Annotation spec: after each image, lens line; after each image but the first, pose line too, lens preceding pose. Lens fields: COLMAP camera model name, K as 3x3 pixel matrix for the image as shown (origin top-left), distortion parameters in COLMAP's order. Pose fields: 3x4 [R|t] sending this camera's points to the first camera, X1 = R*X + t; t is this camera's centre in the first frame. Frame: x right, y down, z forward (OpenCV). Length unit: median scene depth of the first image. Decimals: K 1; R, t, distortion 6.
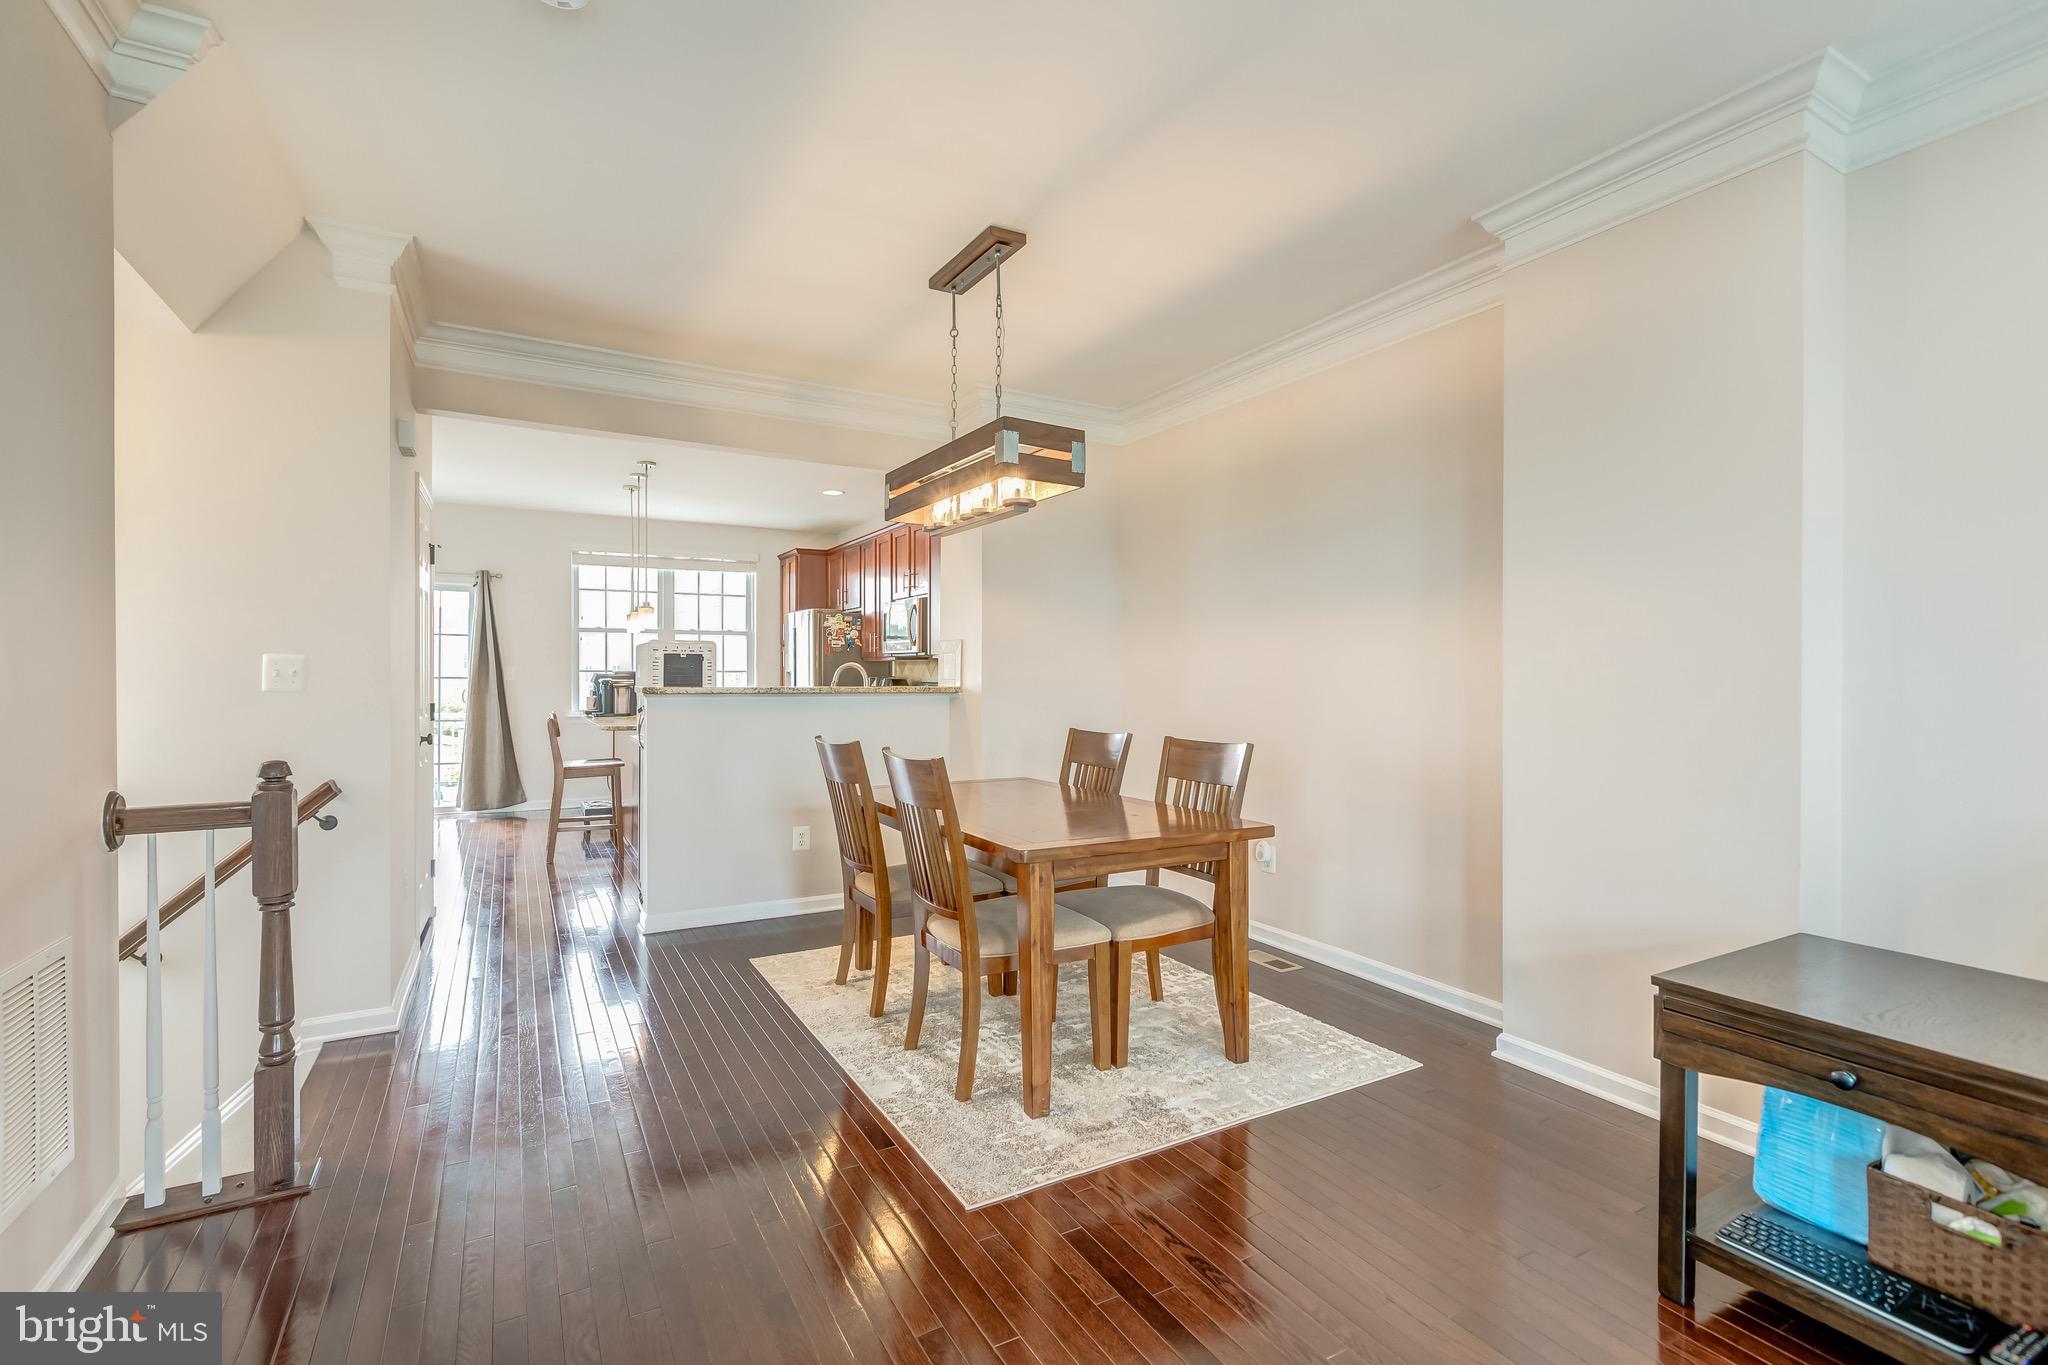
lens RADIAL K [[919.8, 0, 1015.5], [0, 919.8, 677.4], [0, 0, 1]] dist [0.004520, 0.000719]
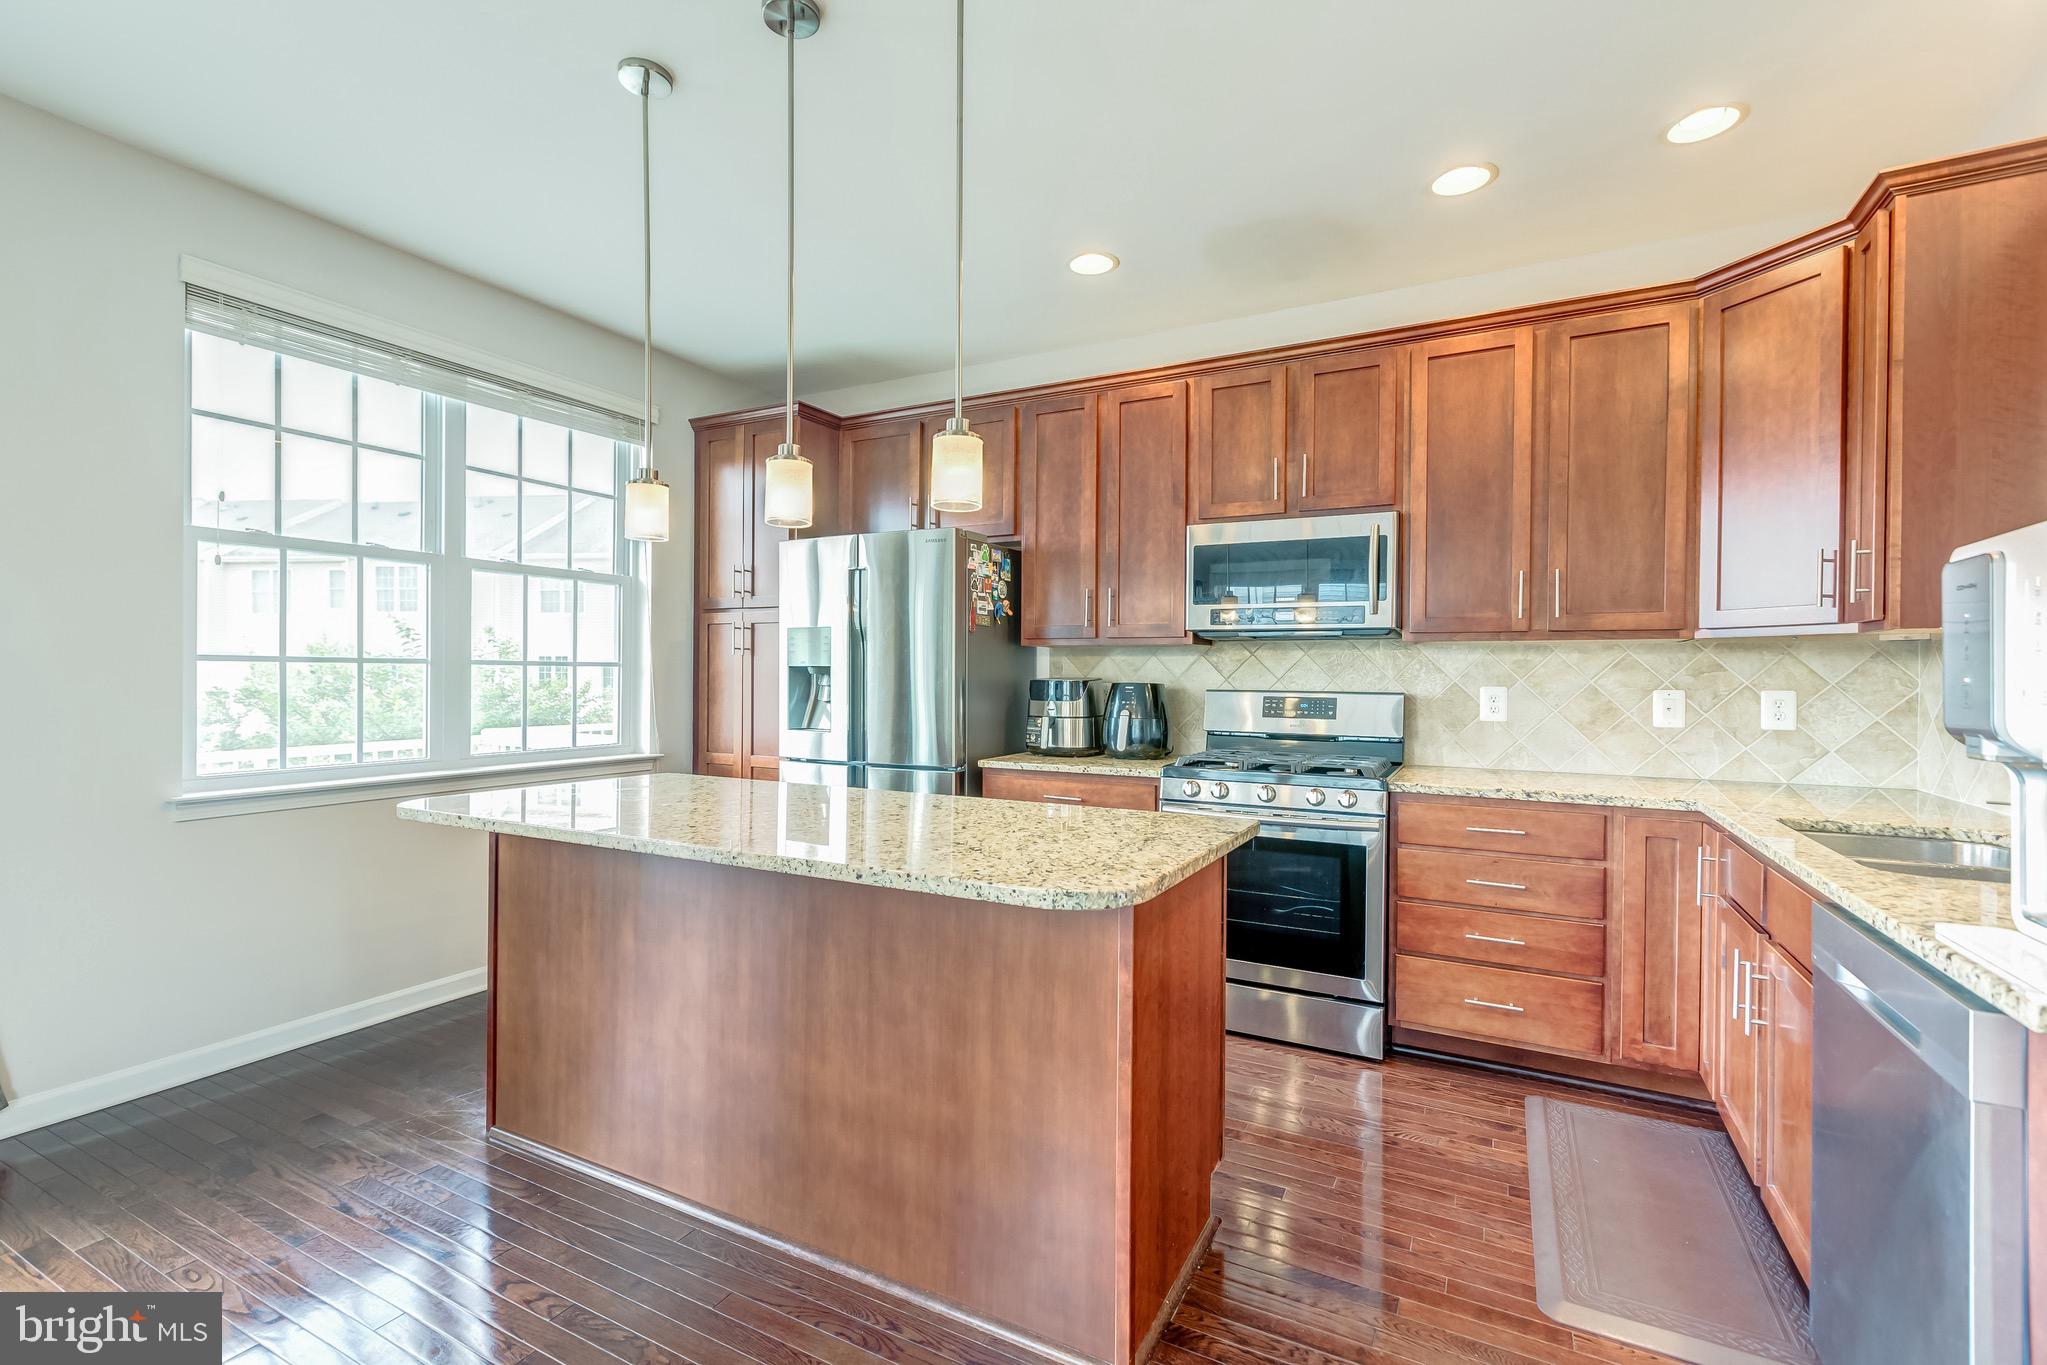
lens RADIAL K [[919.3, 0, 1015.1], [0, 919.3, 677.4], [0, 0, 1]] dist [0.004520, 0.000719]
pose [[0.838215, 0.001855, 0.545337, -0.820319], [-0.002962, 0.999995, 0.001151, -0.003679], [-0.545332, -0.002580, 0.838216, 1.140103]]
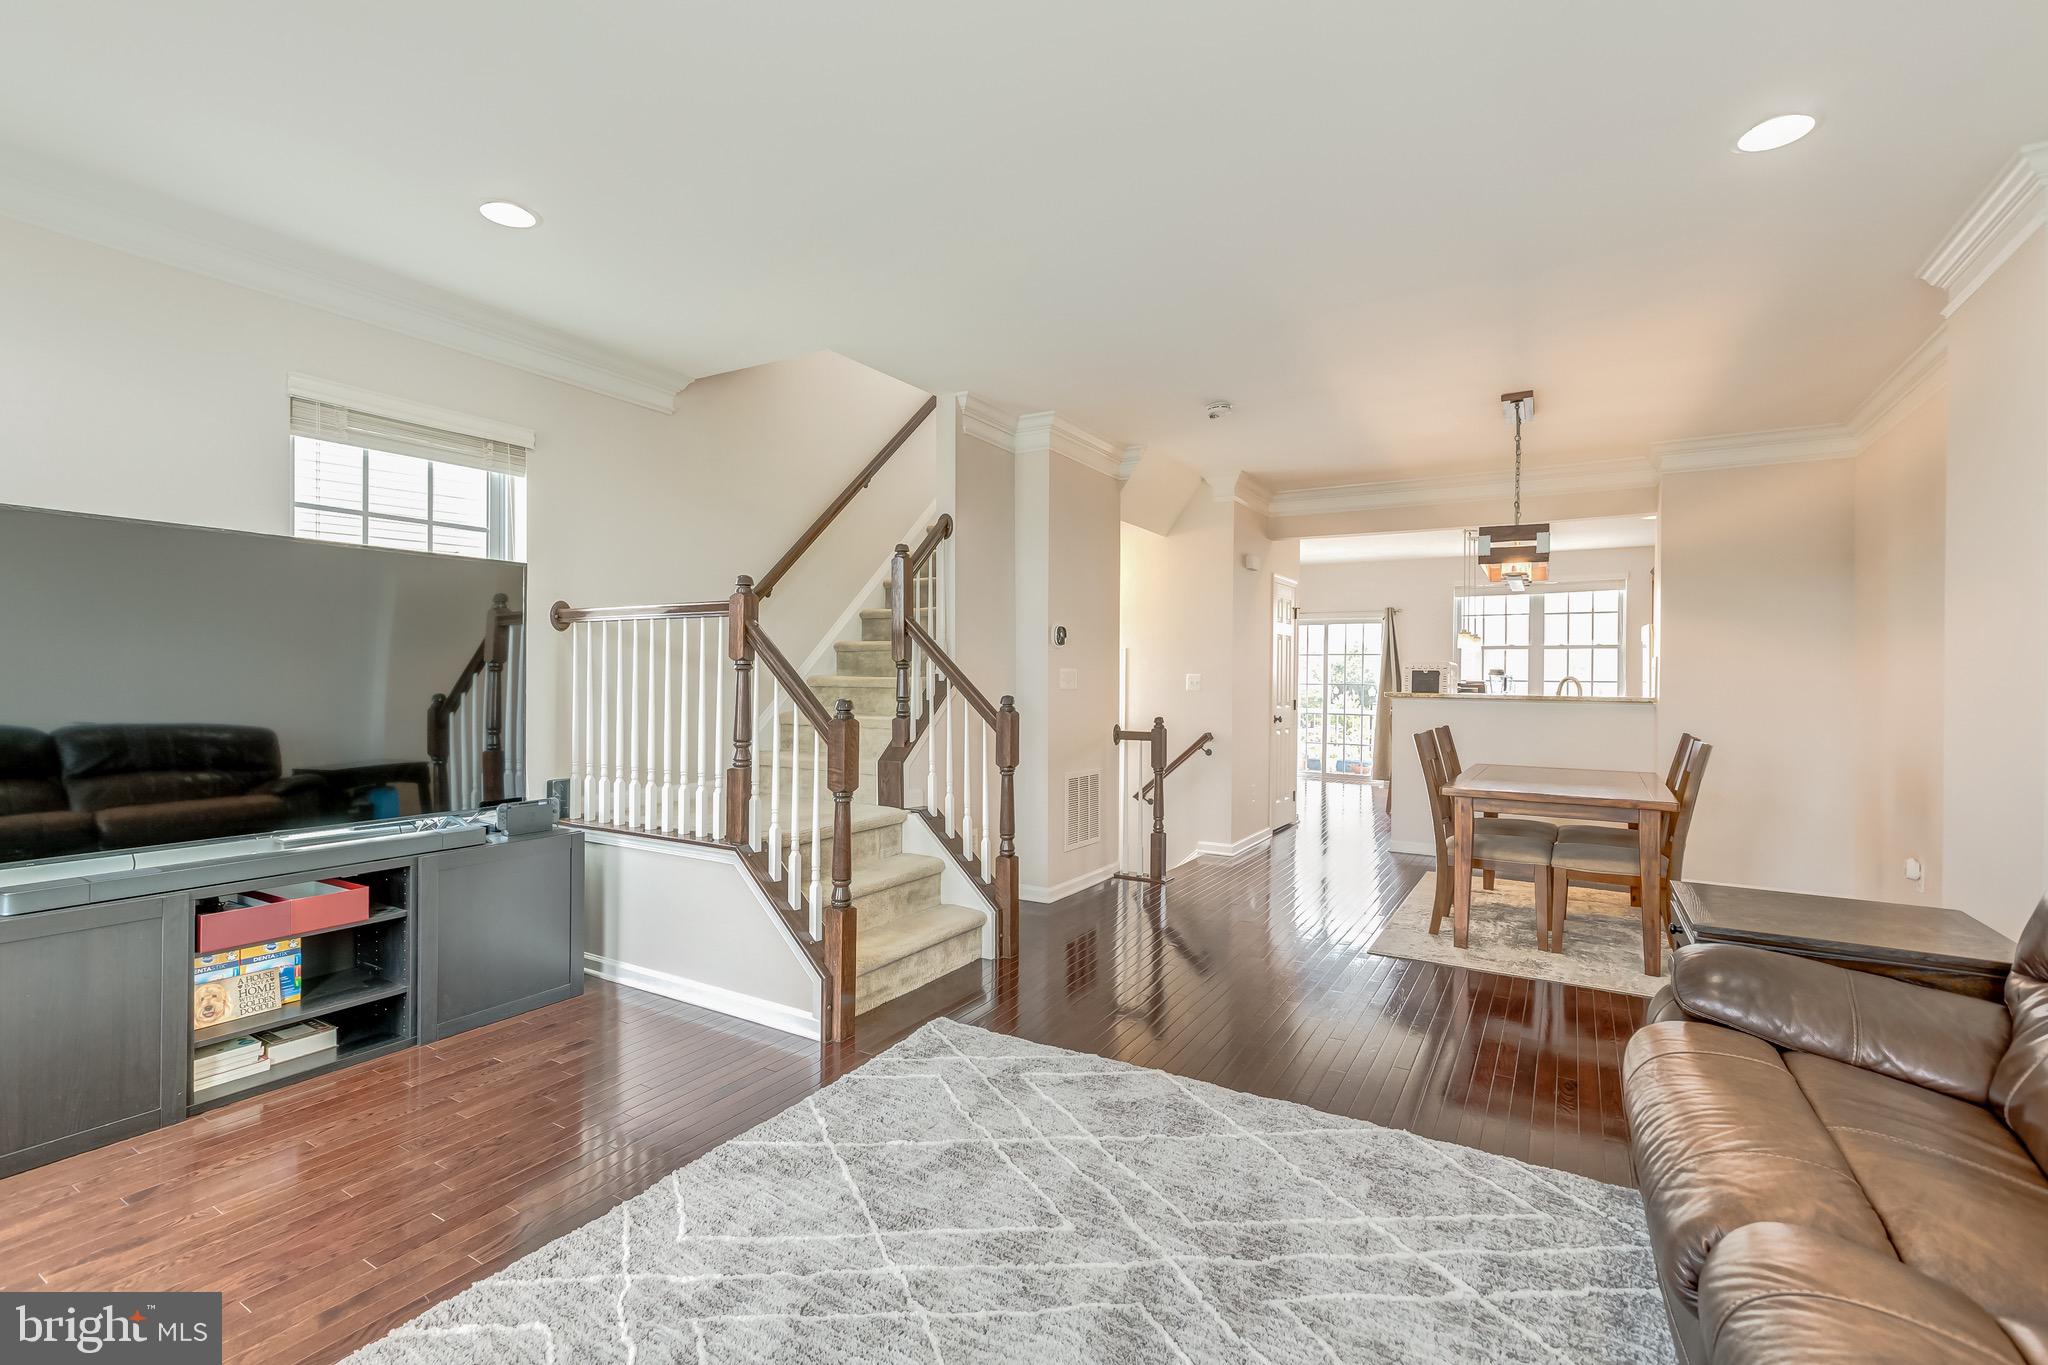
lens RADIAL K [[919.8, 0, 1015.5], [0, 919.8, 677.4], [0, 0, 1]] dist [0.004520, 0.000719]
pose [[0.500379, 0.003803, -0.865798, 0.635656], [-0.010413, 0.999944, -0.001626, -0.006102], [0.865744, 0.009829, 0.500391, -0.332482]]
